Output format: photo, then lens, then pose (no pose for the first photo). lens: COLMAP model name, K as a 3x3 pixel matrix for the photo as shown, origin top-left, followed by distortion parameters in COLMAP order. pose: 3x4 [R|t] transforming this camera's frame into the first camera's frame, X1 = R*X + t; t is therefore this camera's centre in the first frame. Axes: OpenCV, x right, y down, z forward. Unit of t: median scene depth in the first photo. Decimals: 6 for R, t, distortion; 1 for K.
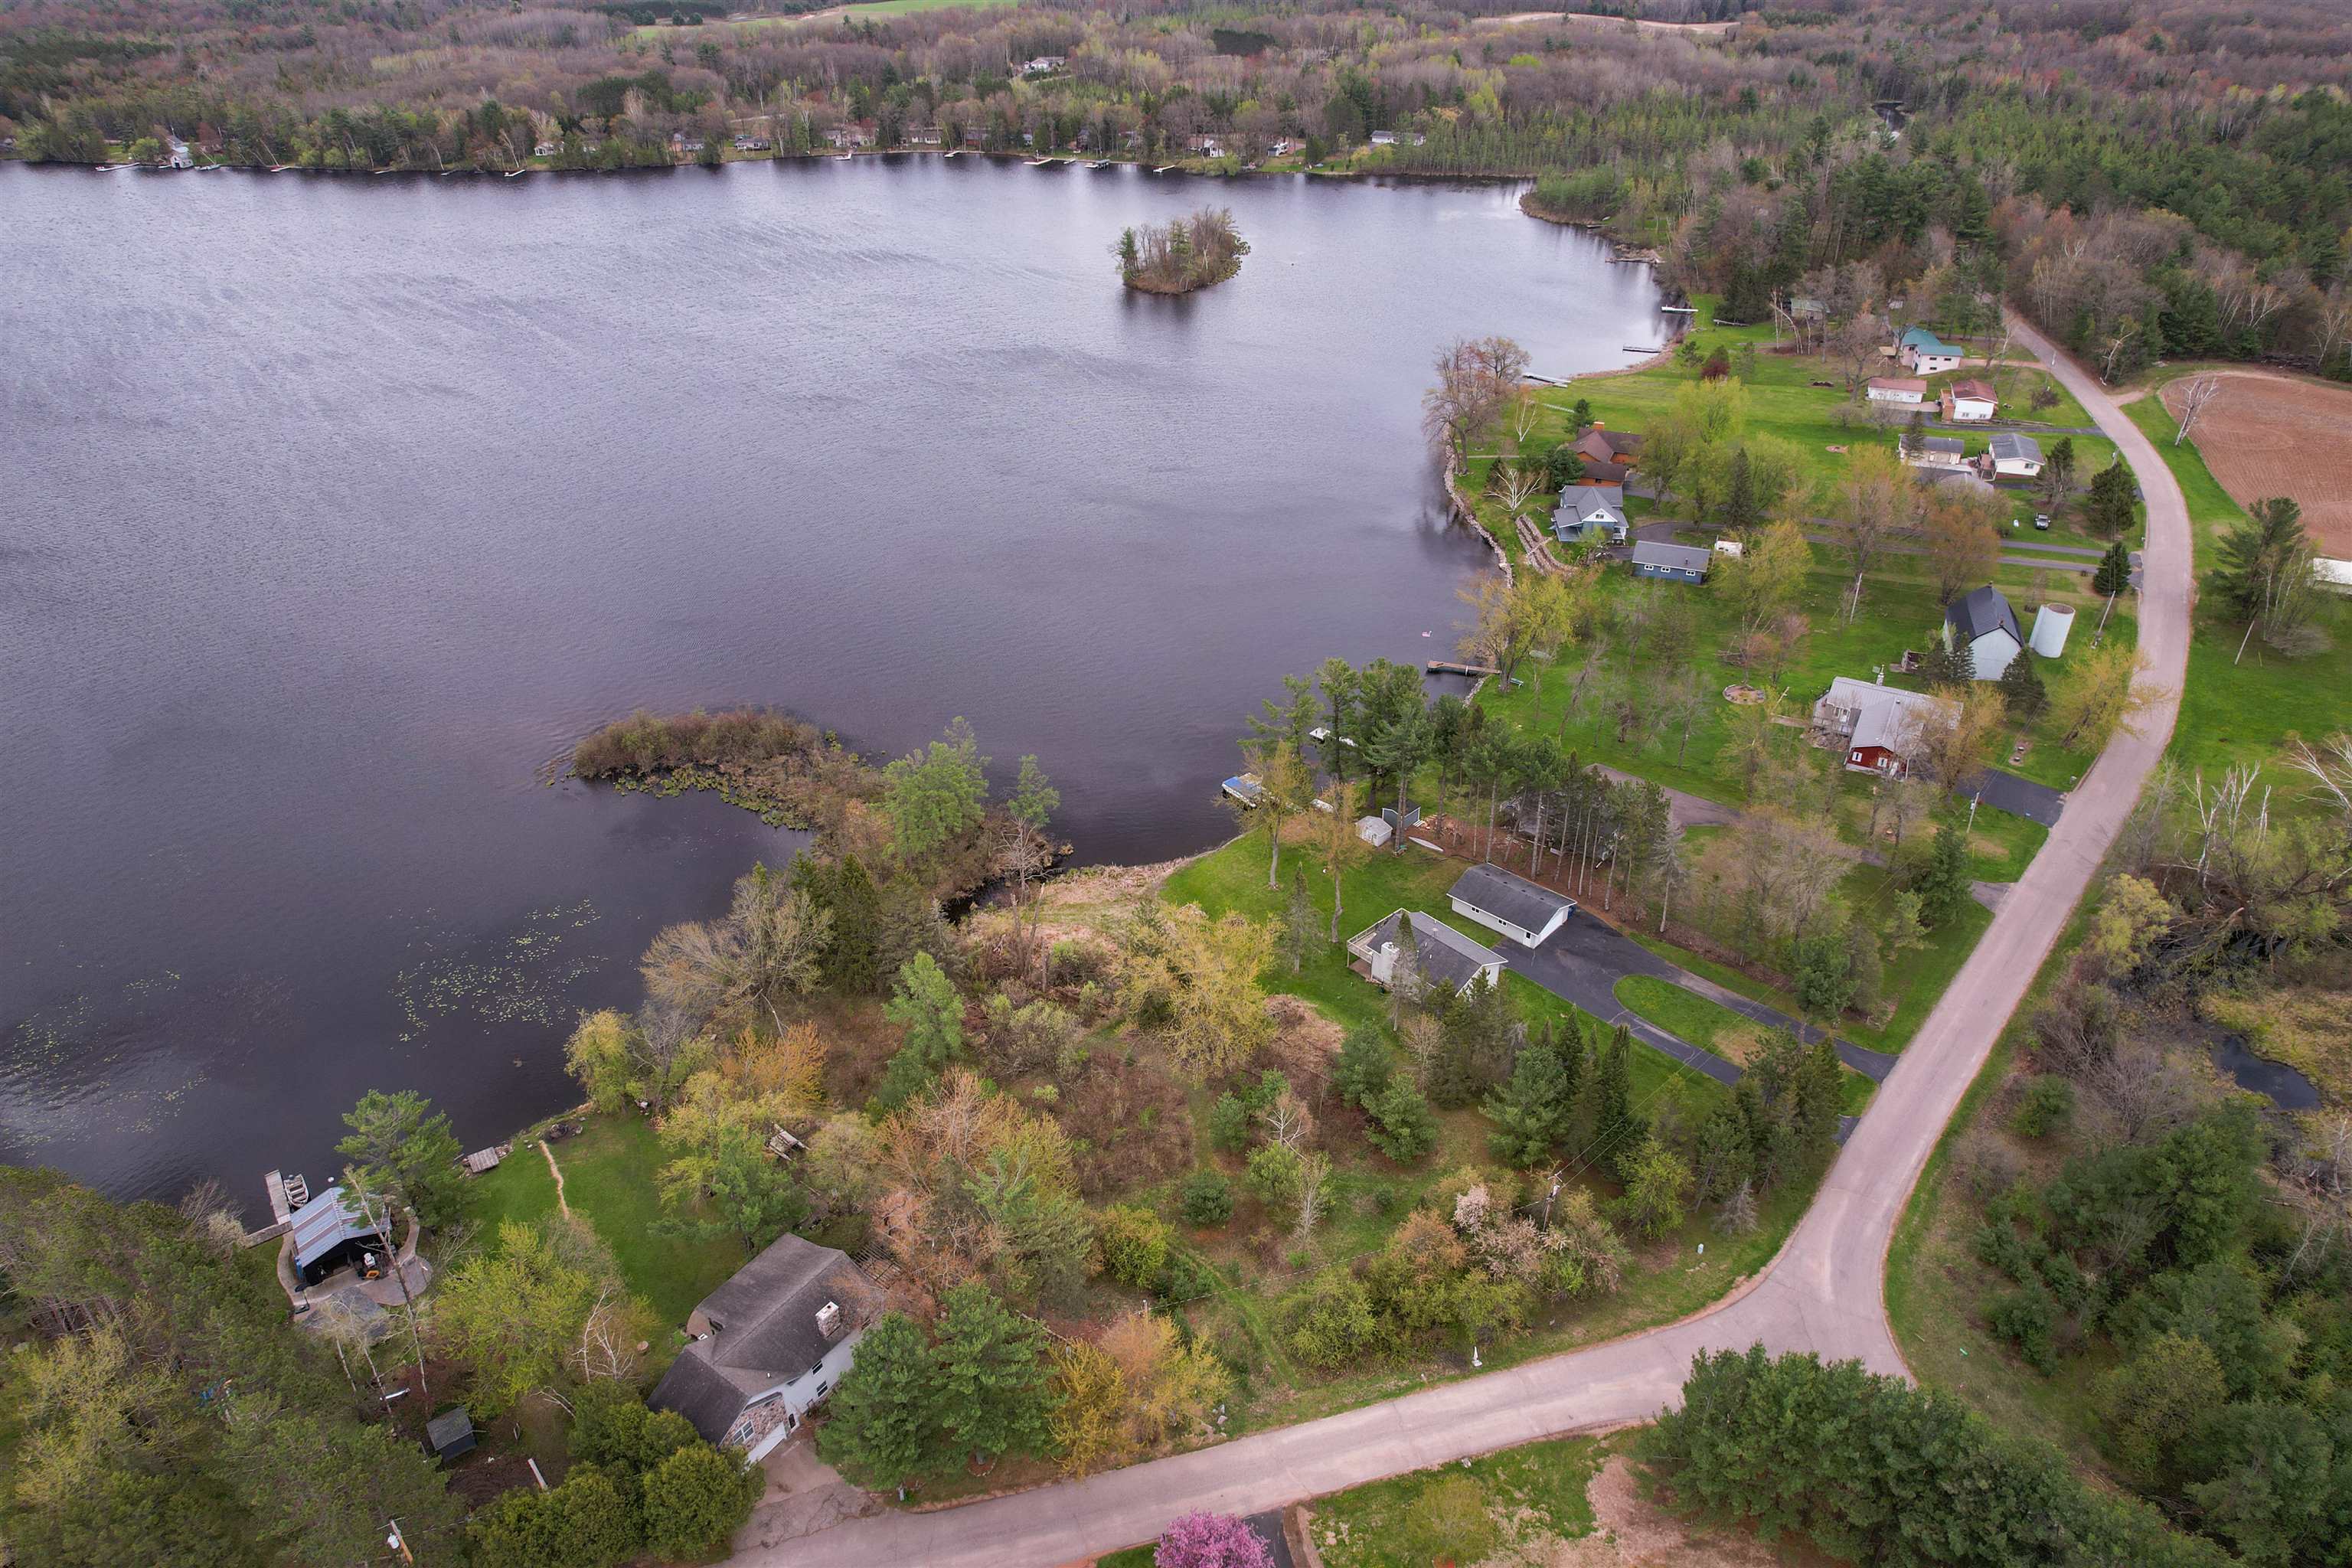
lens RADIAL K [[1506.0, 0, 1161.9], [0, 1506.0, 786.1], [0, 0, 1]] dist [-0.081573, 0.074706]
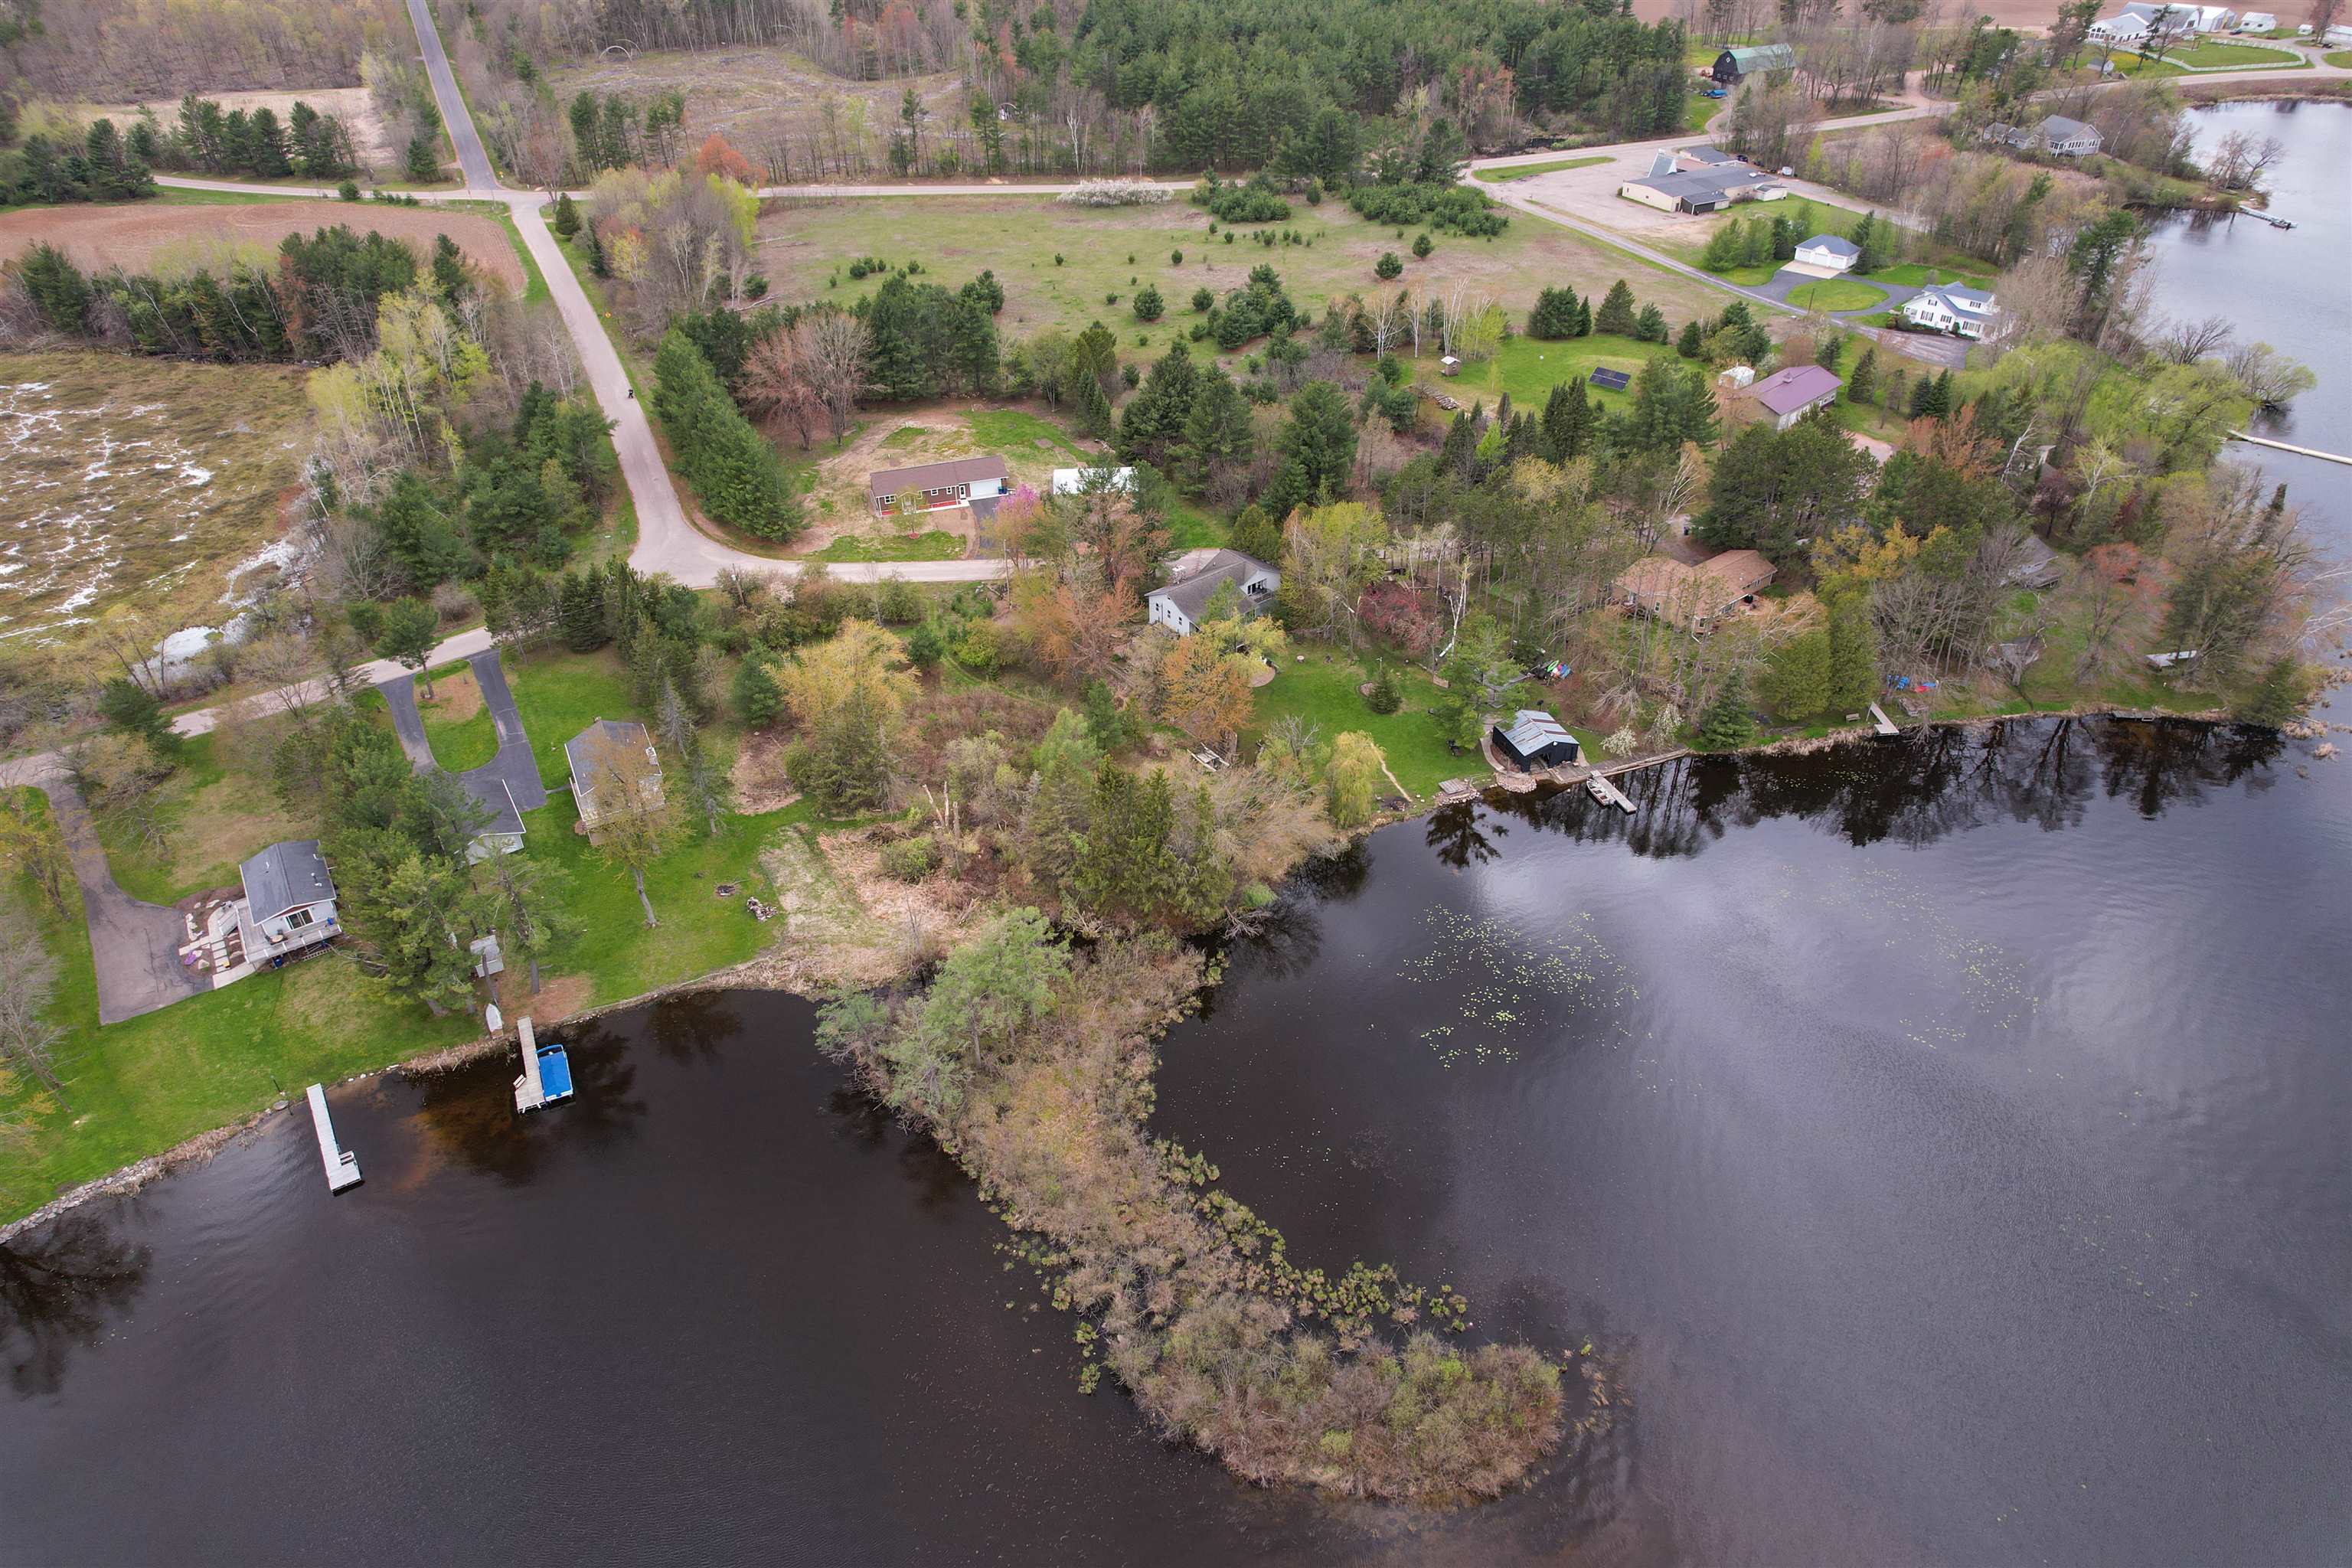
lens RADIAL K [[1506.0, 0, 1161.9], [0, 1506.0, 786.1], [0, 0, 1]] dist [-0.081573, 0.074706]
pose [[-0.963805, -0.127506, 0.234142, -0.352376], [0.165324, 0.403156, 0.900074, -0.607363], [-0.209160, 0.906205, -0.367484, 1.023570]]
